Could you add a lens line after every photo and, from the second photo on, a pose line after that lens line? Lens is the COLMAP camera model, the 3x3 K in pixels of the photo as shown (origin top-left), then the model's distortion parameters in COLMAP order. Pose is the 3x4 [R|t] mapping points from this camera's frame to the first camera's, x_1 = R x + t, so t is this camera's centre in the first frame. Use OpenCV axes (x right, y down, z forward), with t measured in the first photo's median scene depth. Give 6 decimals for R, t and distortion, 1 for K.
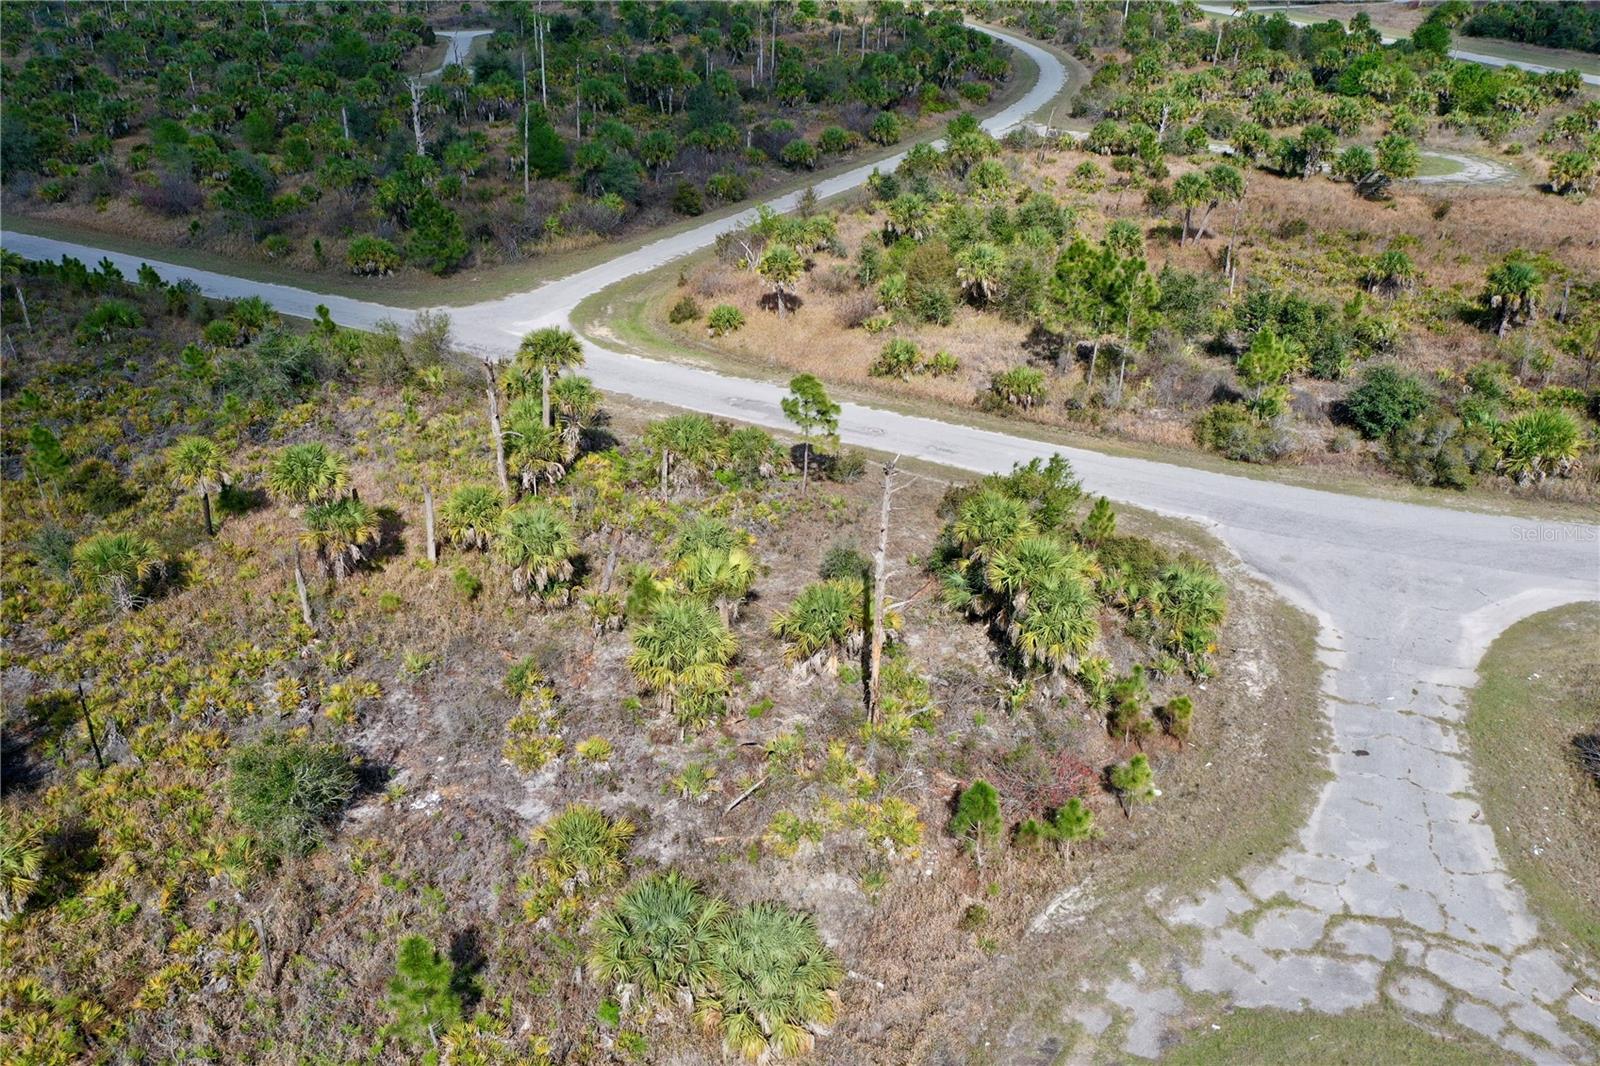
lens RADIAL K [[1264.7, 0, 803.6], [0, 1264.7, 532.5], [0, 0, 1]] dist [0.001766, -0.006852]
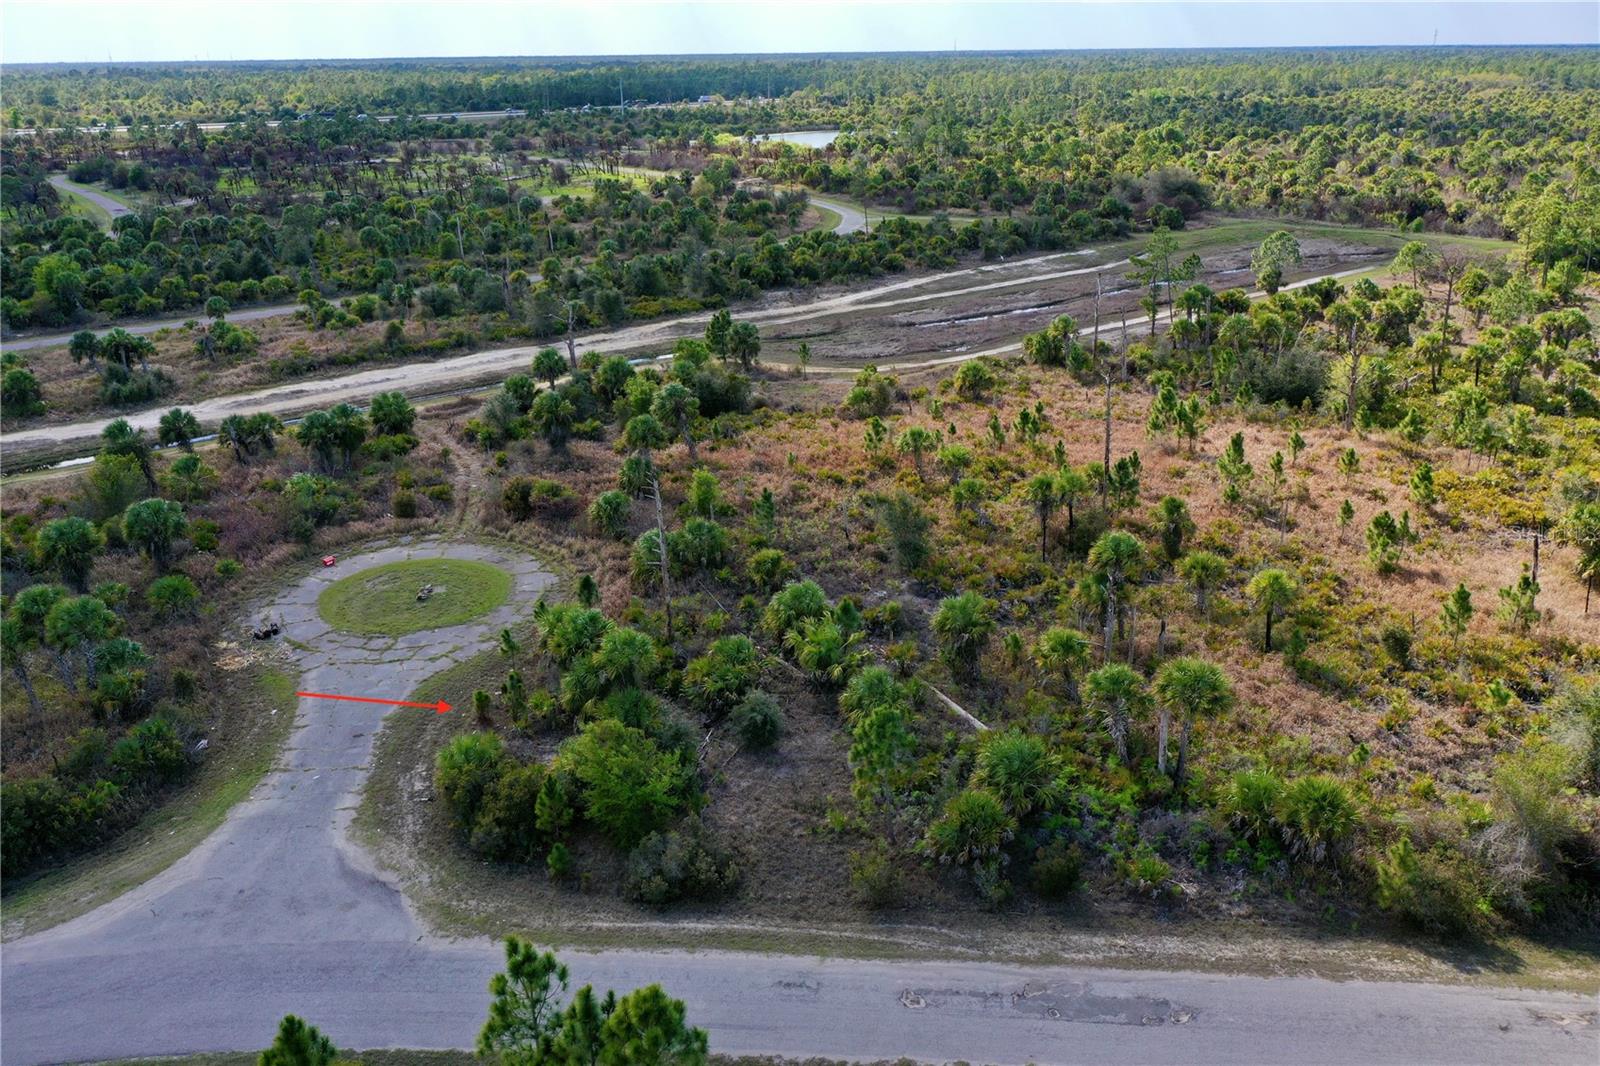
lens RADIAL K [[1264.7, 0, 799.8], [0, 1264.7, 531.3], [0, 0, 1]] dist [0.001766, -0.006852]
pose [[-0.901117, 0.177153, -0.395733, 0.539853], [-0.177766, 0.681523, 0.709877, -1.158369], [0.395459, 0.710031, -0.582640, 1.964877]]
